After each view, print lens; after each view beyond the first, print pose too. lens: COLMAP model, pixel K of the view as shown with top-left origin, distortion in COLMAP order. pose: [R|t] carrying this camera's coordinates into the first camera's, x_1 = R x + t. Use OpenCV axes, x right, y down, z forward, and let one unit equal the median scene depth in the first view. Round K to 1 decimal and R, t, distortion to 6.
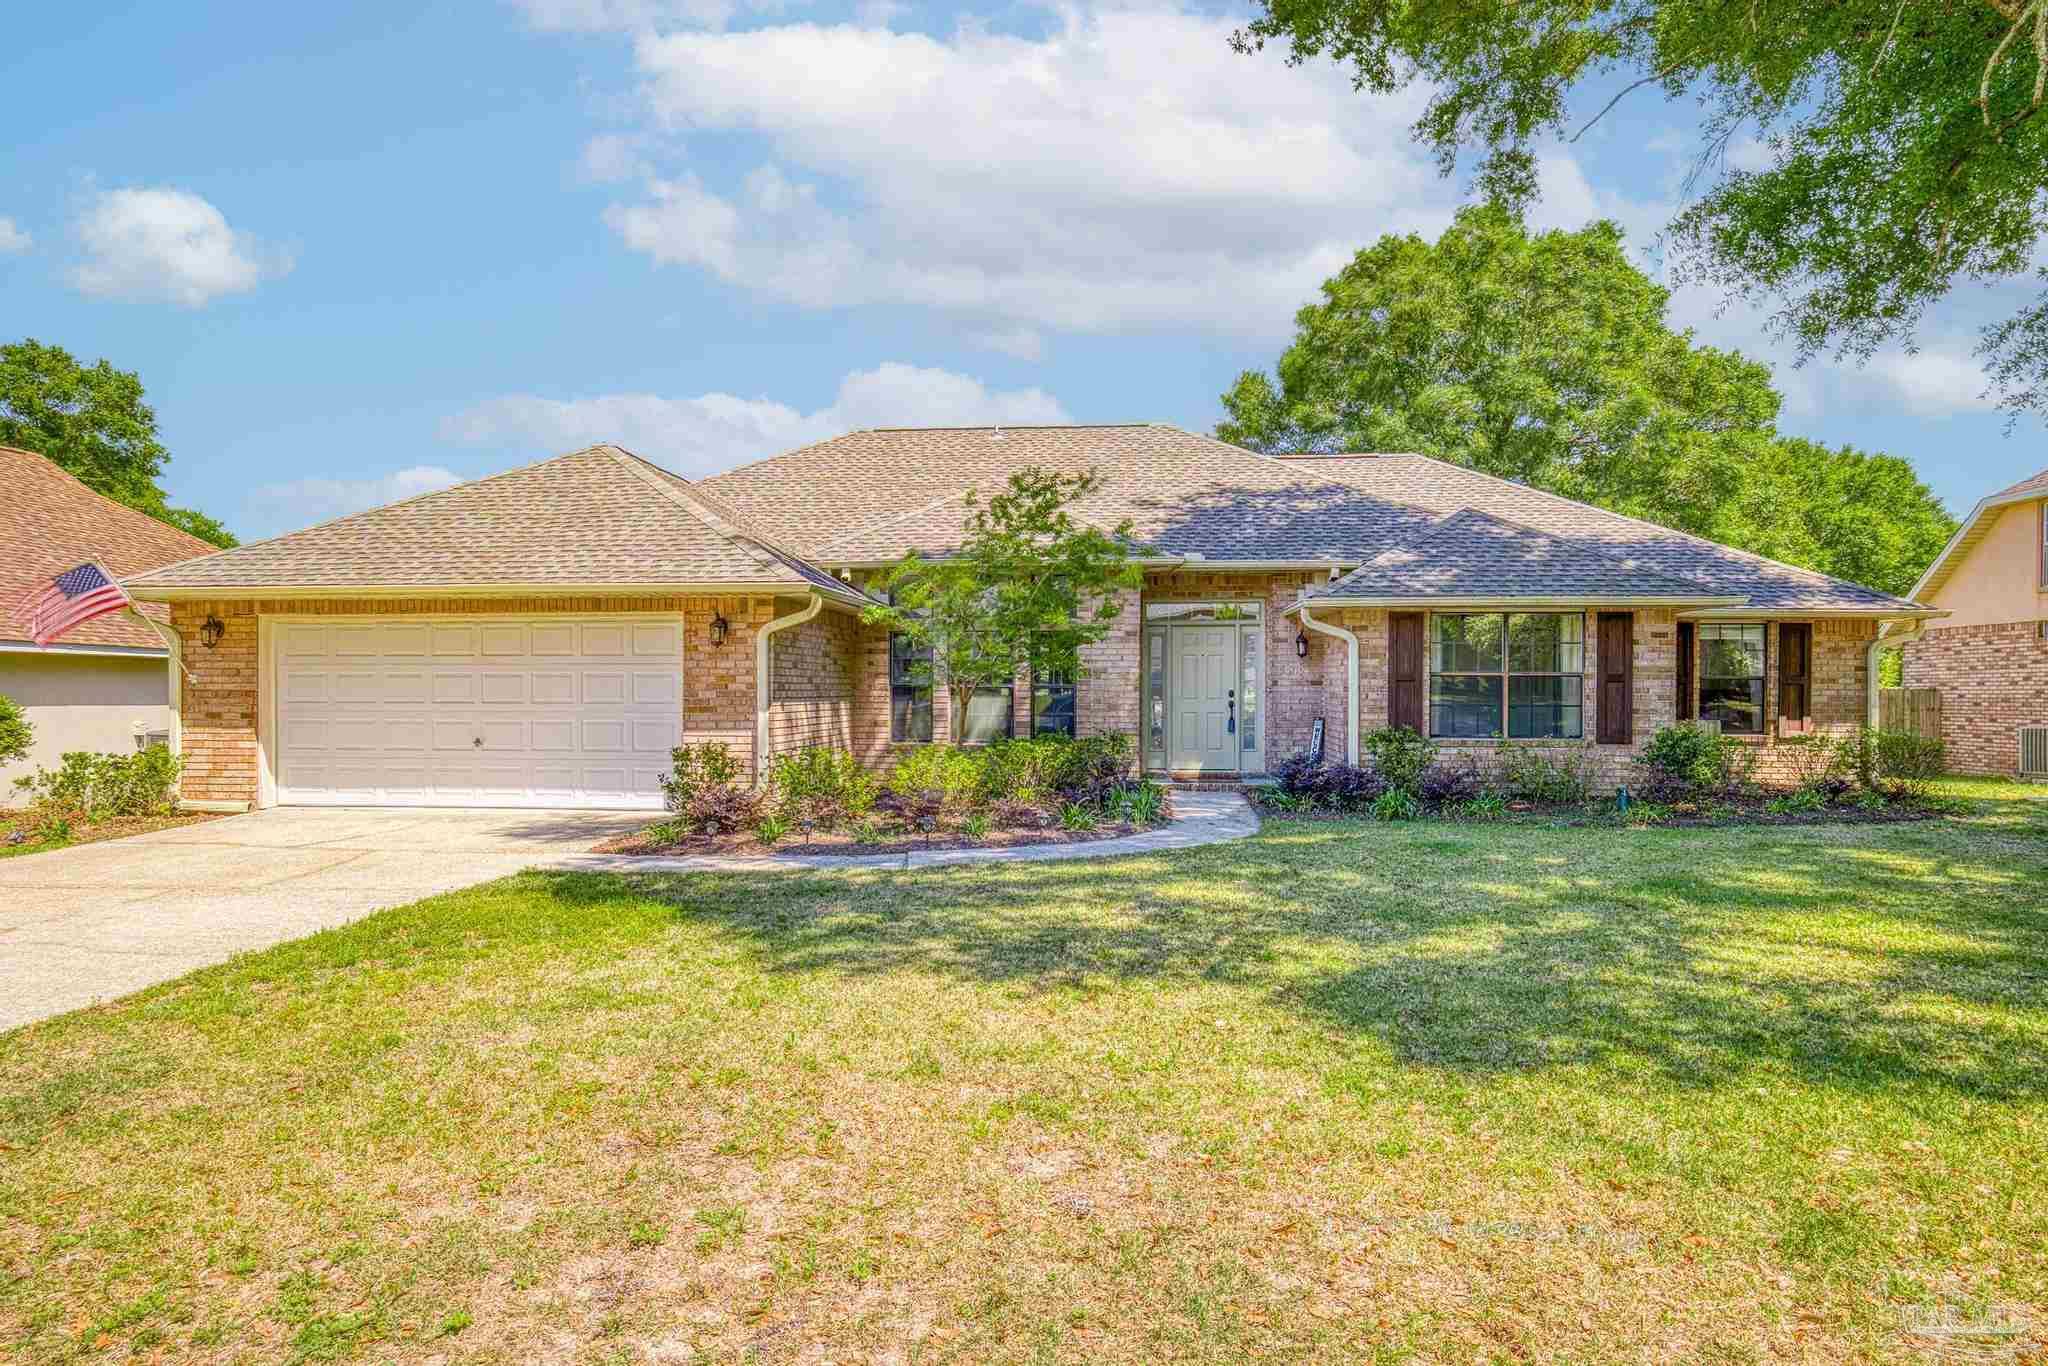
lens RADIAL K [[1209.2, 0, 1023.3], [0, 1209.2, 692.0], [0, 0, 1]] dist [-0.019277, 0.029363]
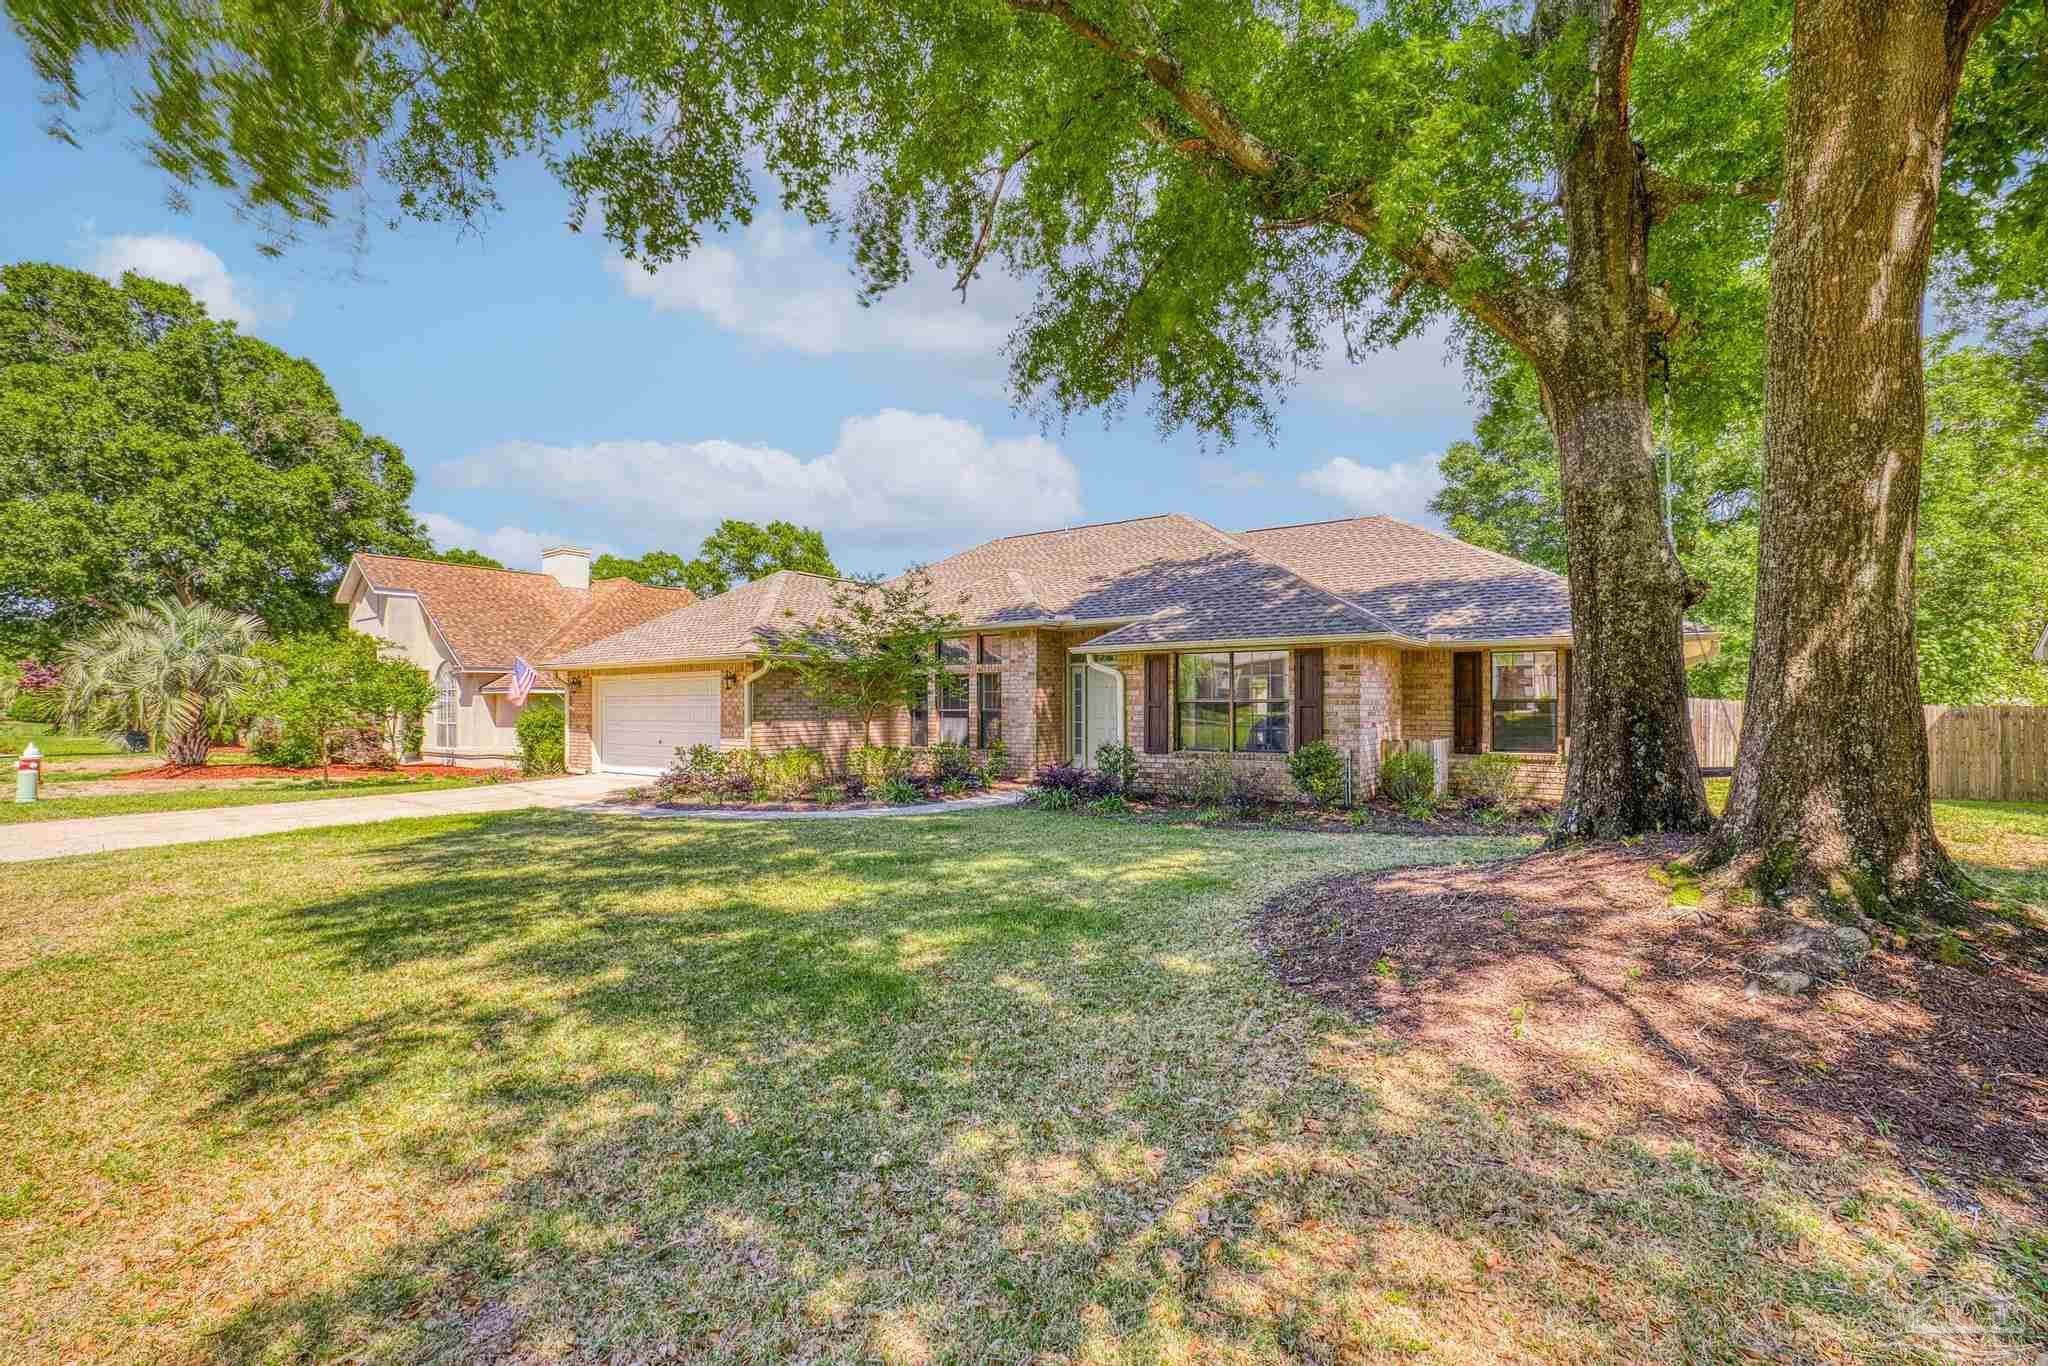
lens RADIAL K [[889.6, 0, 1020.0], [0, 889.6, 699.0], [0, 0, 1]] dist [-0.053671, 0.021569]
pose [[0.859493, -0.008904, -0.511069, 0.611183], [0.006074, 0.999956, -0.007208, -0.010415], [0.511111, 0.003091, 0.859509, 0.089757]]
